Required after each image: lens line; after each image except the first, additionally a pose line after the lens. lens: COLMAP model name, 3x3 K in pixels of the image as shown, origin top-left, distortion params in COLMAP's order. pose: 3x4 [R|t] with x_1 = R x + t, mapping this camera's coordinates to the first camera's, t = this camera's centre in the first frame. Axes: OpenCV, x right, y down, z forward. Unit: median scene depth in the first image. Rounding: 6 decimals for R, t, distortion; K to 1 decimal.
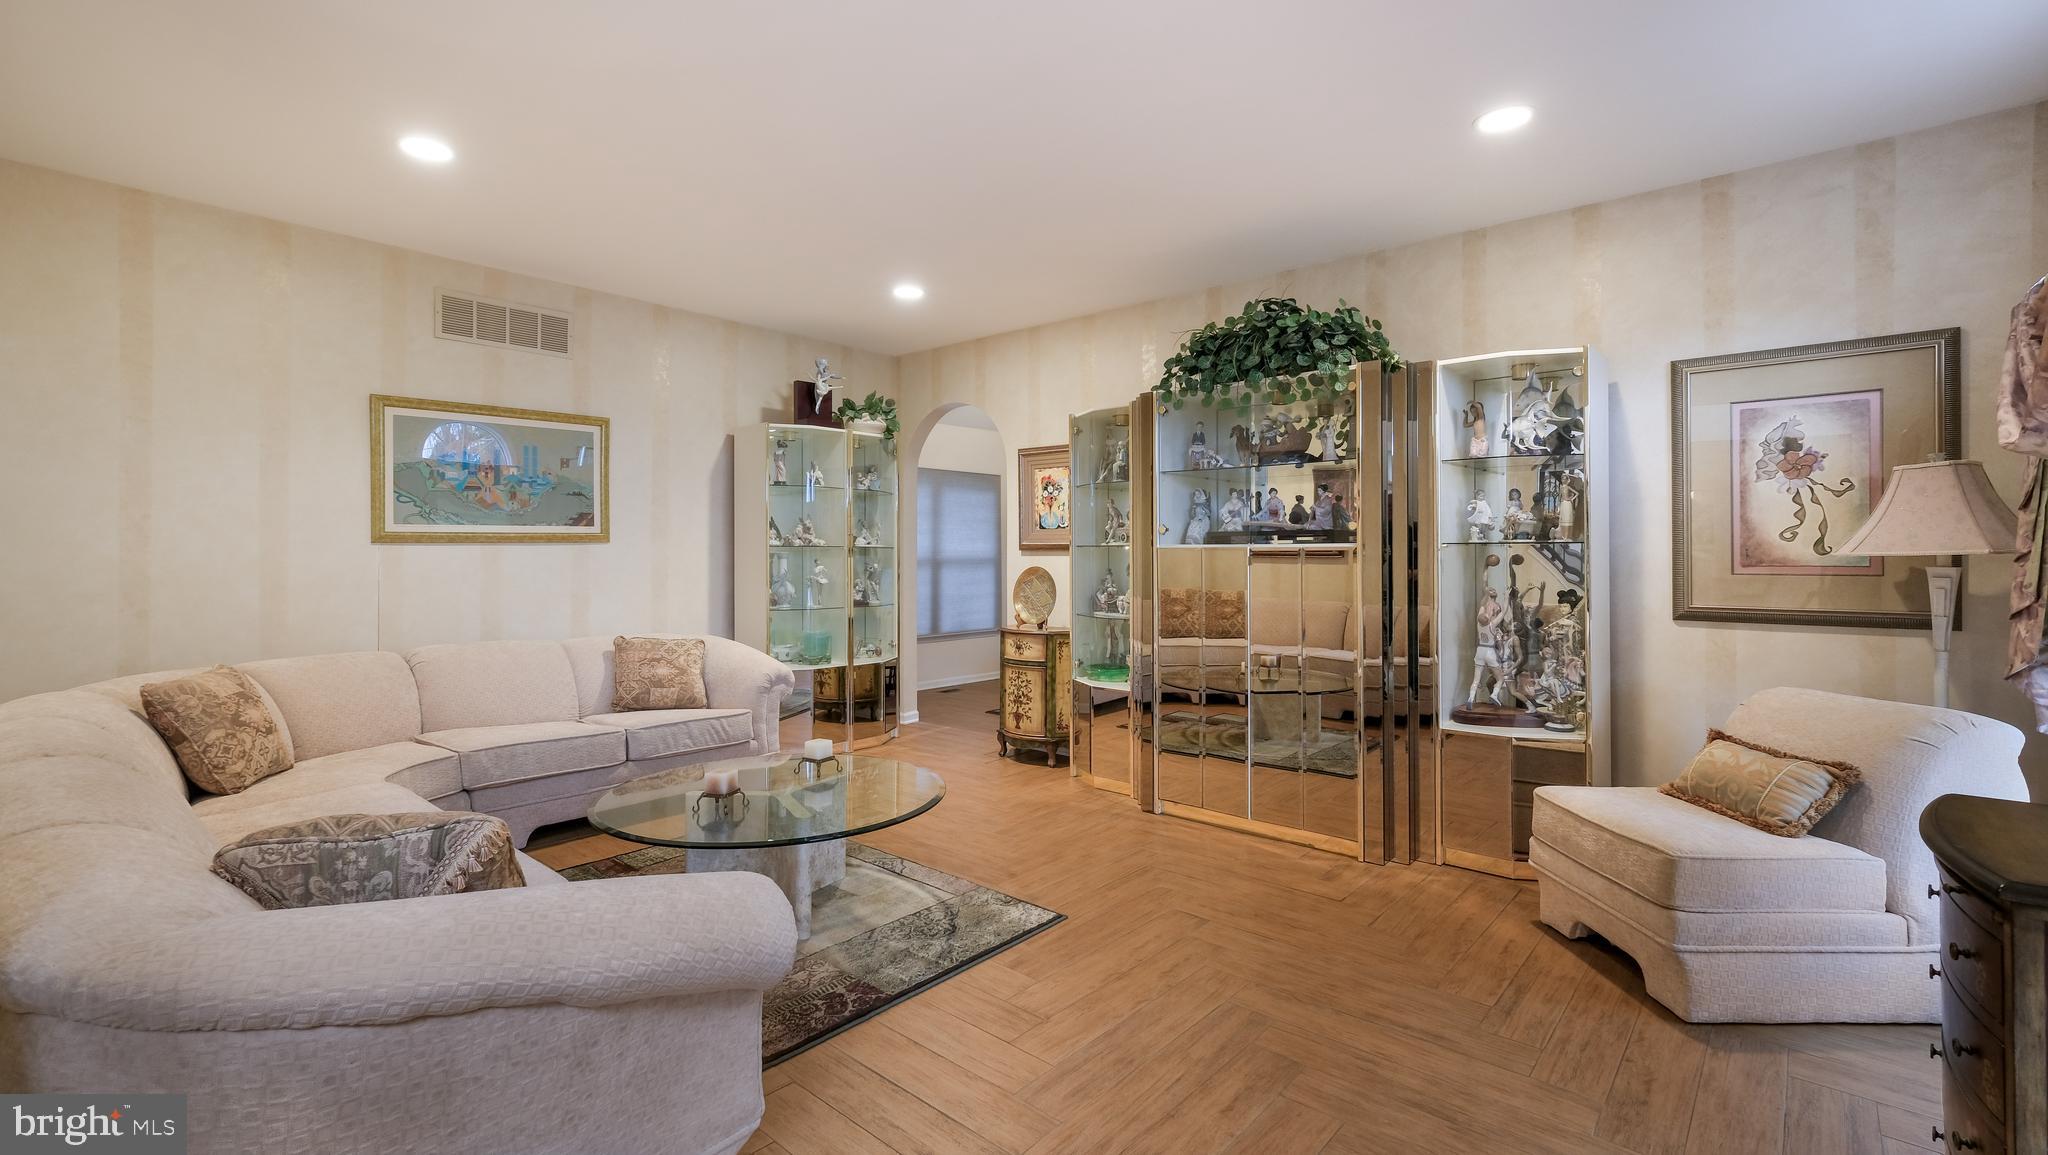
lens RADIAL K [[906.6, 0, 1006.4], [0, 906.6, 561.7], [0, 0, 1]] dist [0.004312, 0.000513]
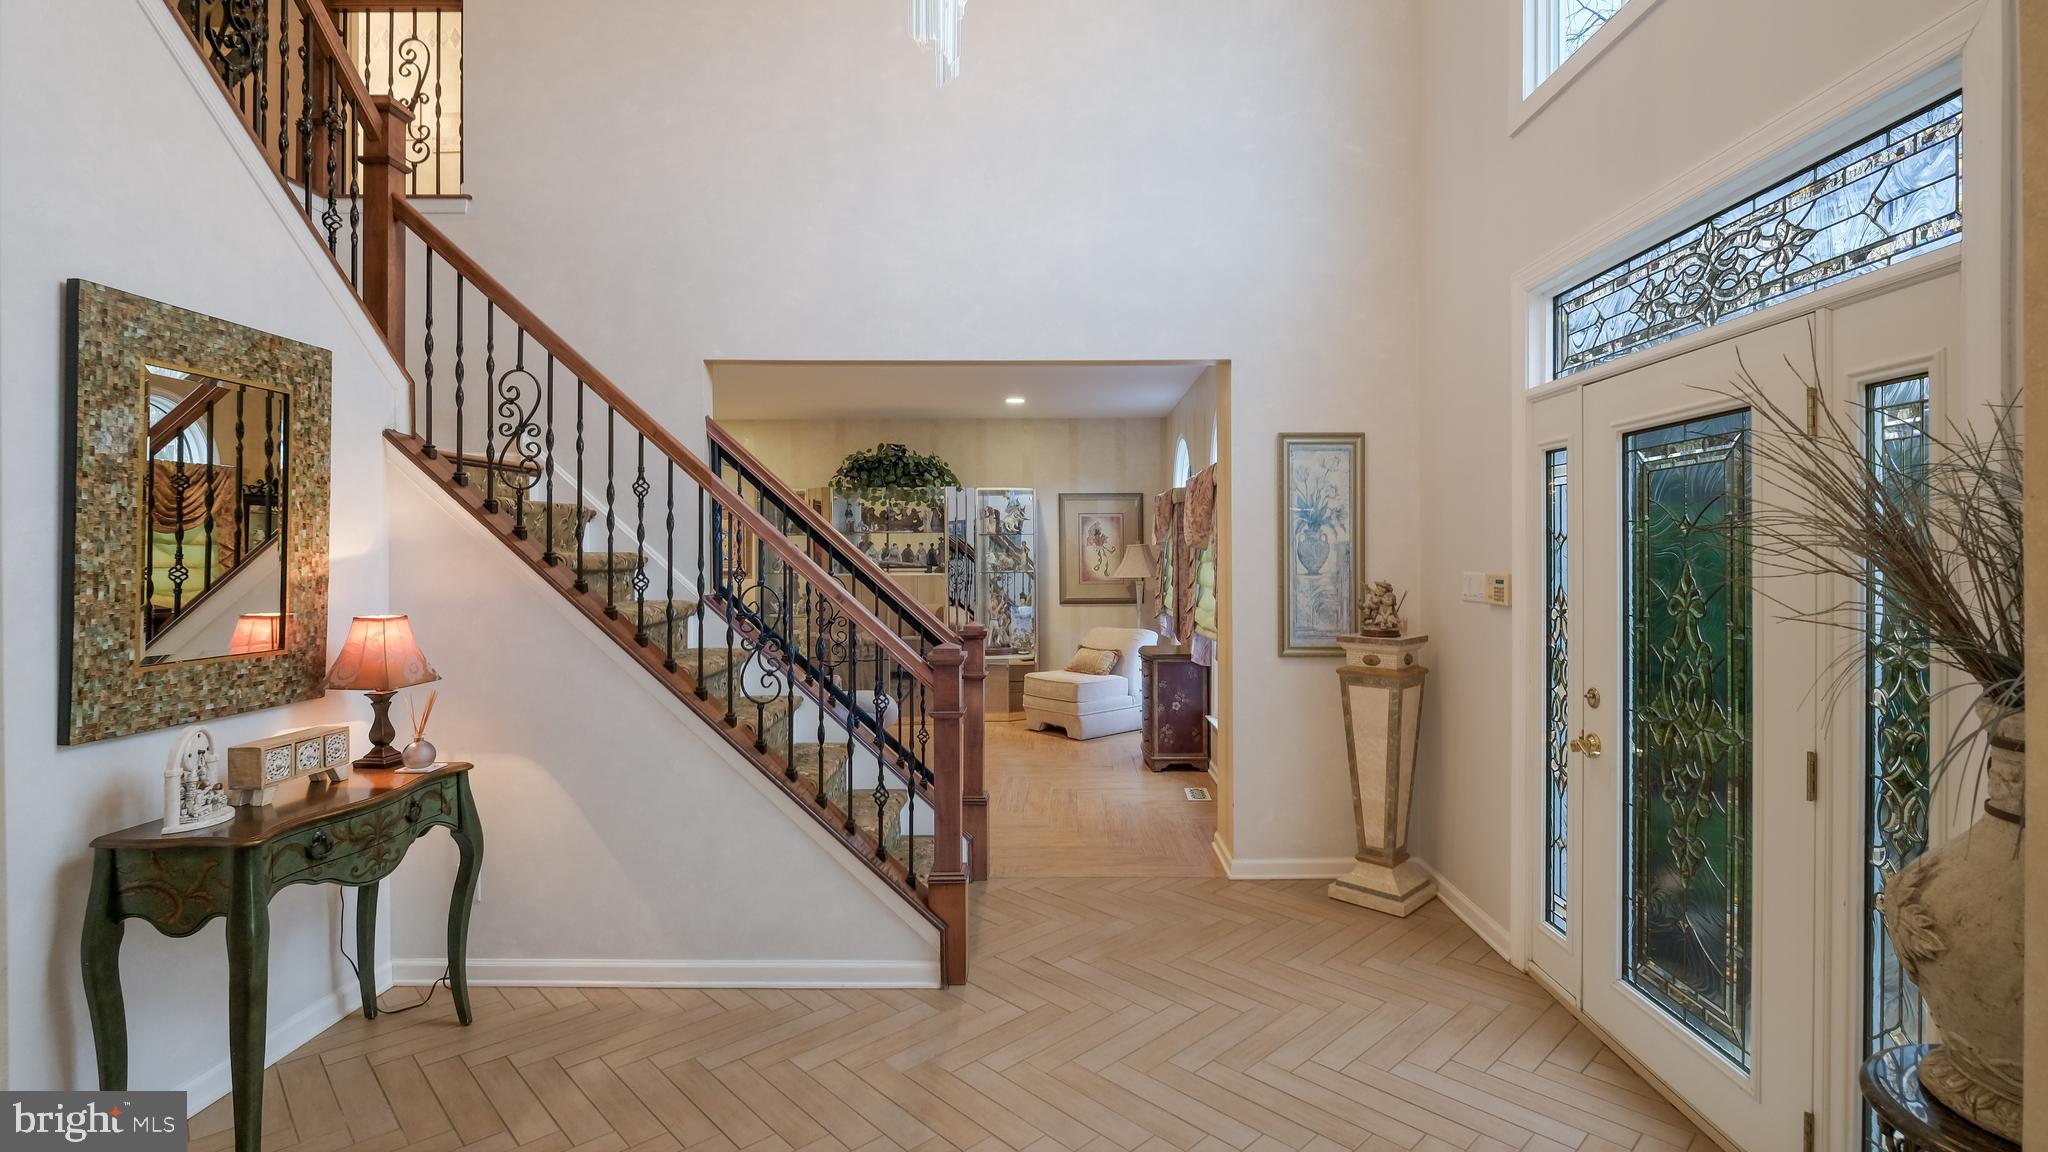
lens RADIAL K [[907.9, 0, 1030.8], [0, 907.9, 567.2], [0, 0, 1]] dist [0.000020, 0.001135]
pose [[0.772355, -0.009862, 0.635115, -0.893089], [0.007564, 0.999951, 0.006328, -0.050147], [-0.635147, -0.000084, 0.772392, -0.840041]]
